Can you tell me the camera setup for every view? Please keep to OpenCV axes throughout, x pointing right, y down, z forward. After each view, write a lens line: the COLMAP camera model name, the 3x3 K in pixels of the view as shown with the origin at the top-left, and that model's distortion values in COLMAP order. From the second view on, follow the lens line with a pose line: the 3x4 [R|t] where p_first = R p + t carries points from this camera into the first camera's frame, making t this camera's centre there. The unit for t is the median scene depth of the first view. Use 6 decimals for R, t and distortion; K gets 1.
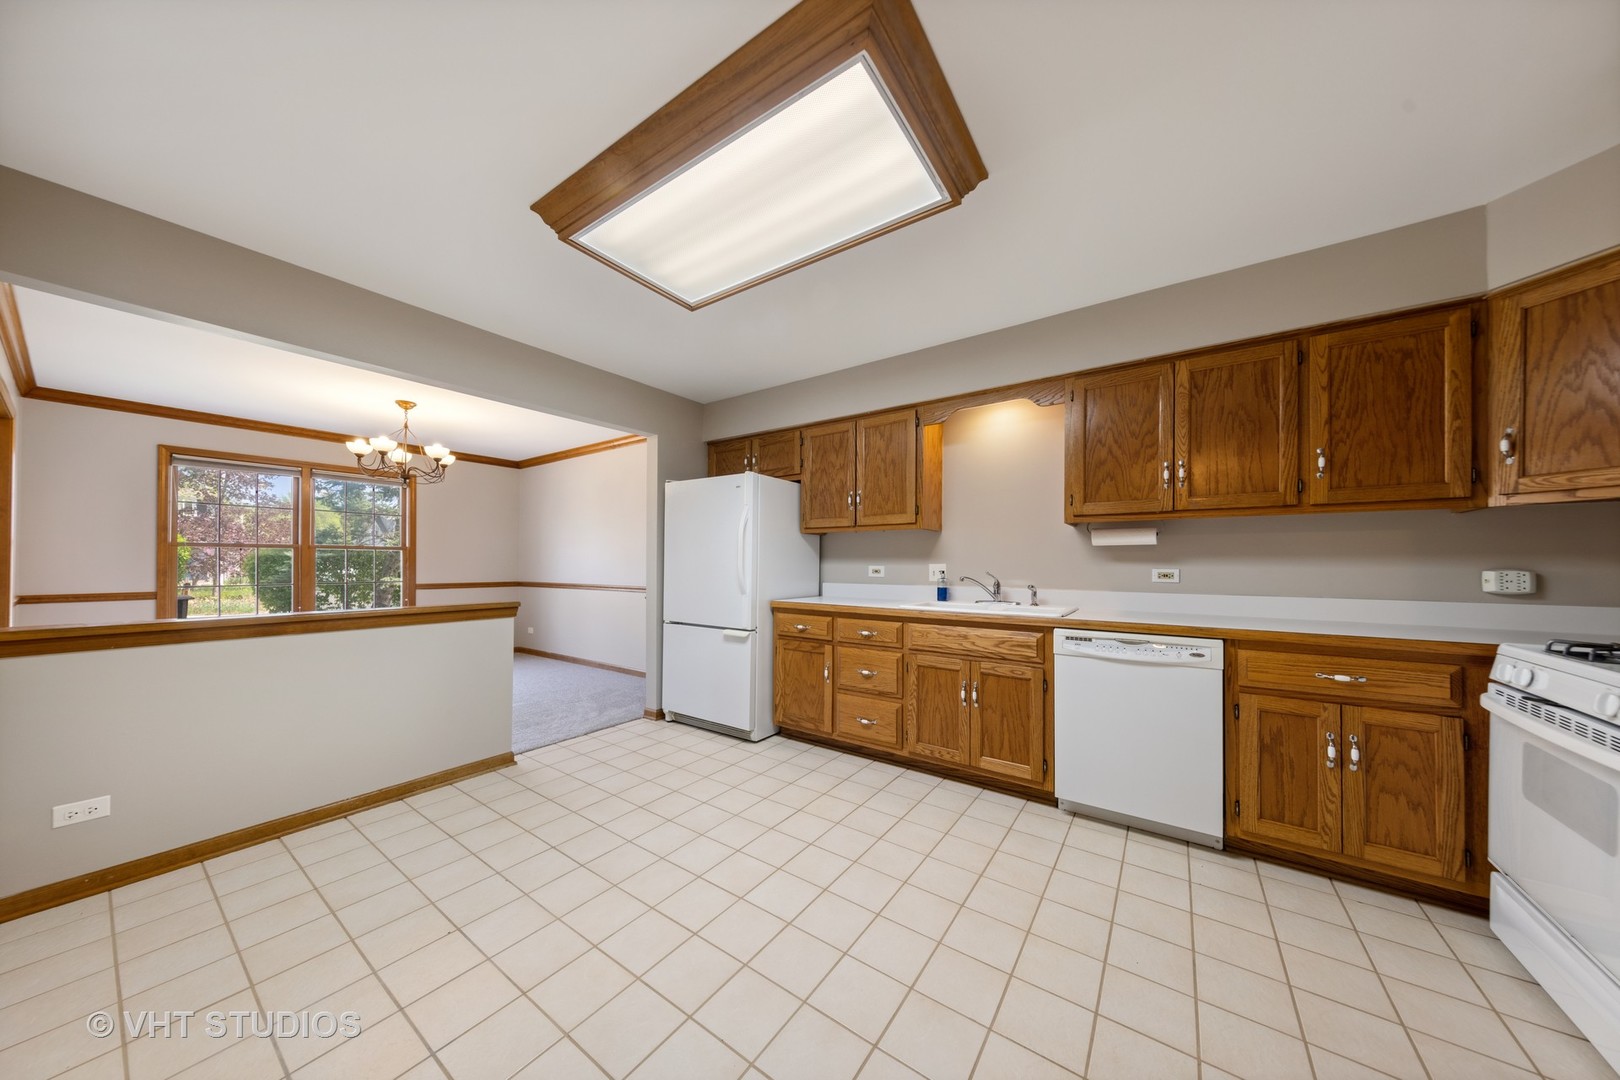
lens RADIAL K [[514.0, 0, 798.3], [0, 514.0, 561.1], [0, 0, 1]] dist [0.007766, -0.000083]
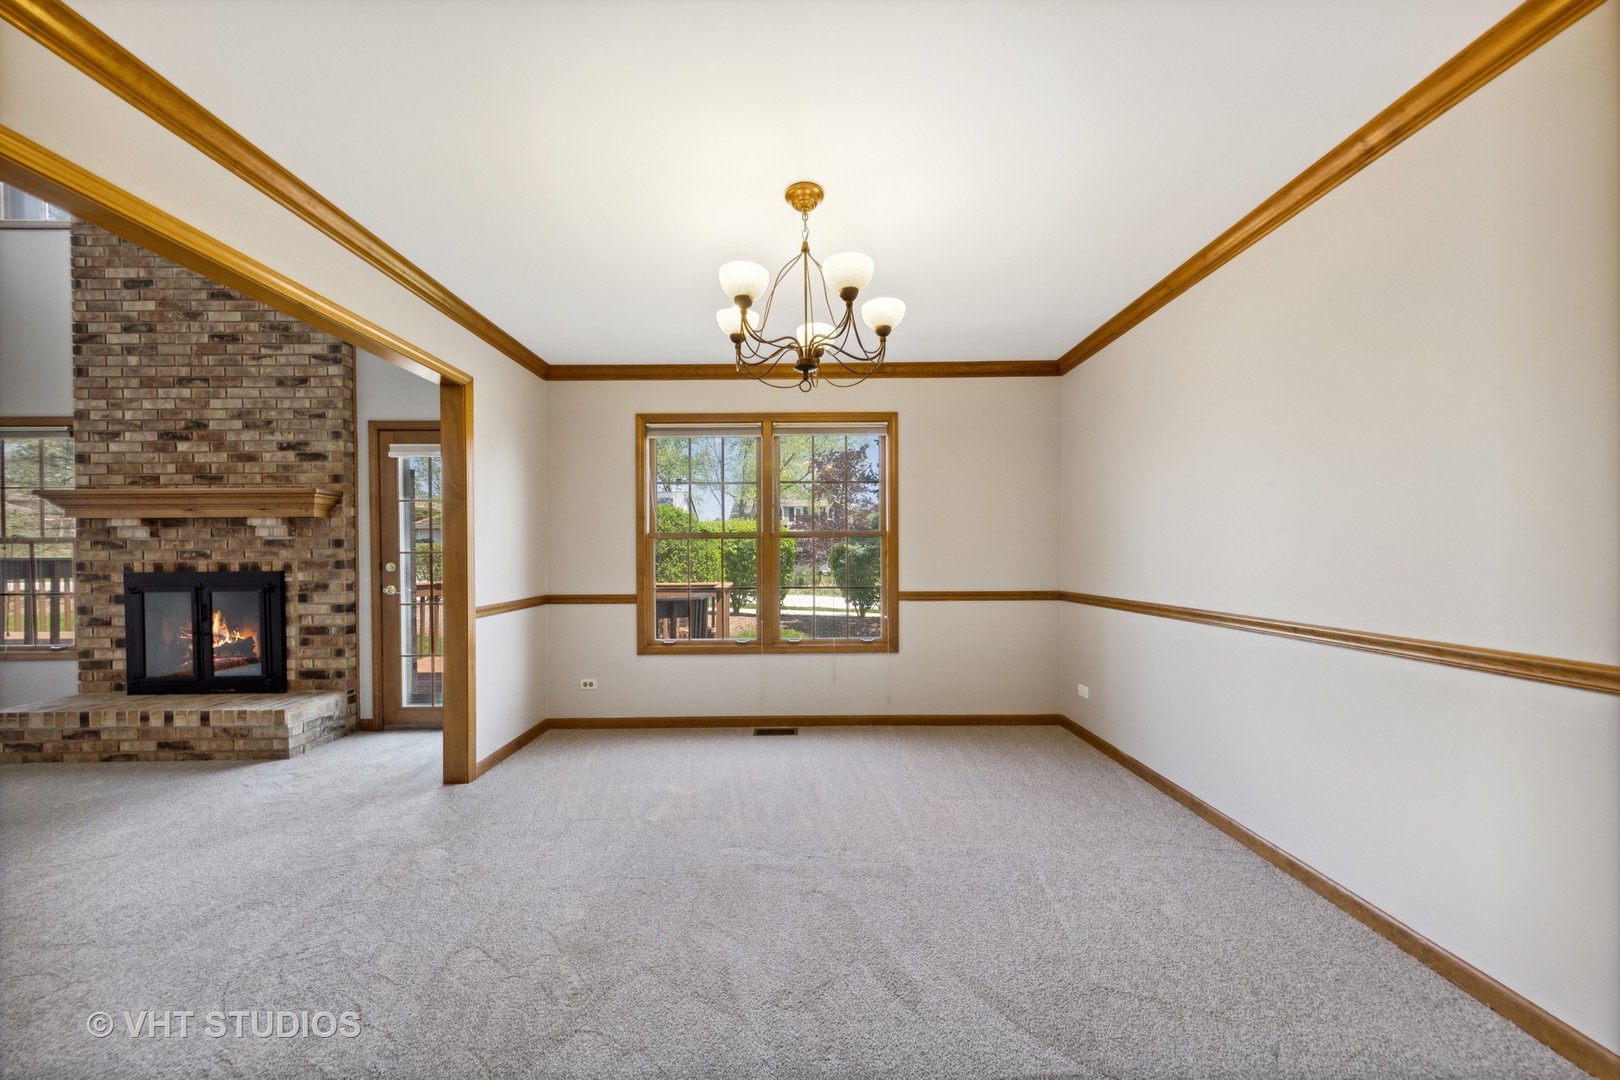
lens RADIAL K [[549.8, 0, 816.1], [0, 549.8, 559.0], [0, 0, 1]] dist [0.001050, 0.000088]
pose [[0.602240, -0.000206, -0.798315, -0.614919], [0.012444, 0.999881, 0.009130, -0.001810], [0.798218, -0.015433, 0.602171, 1.164175]]
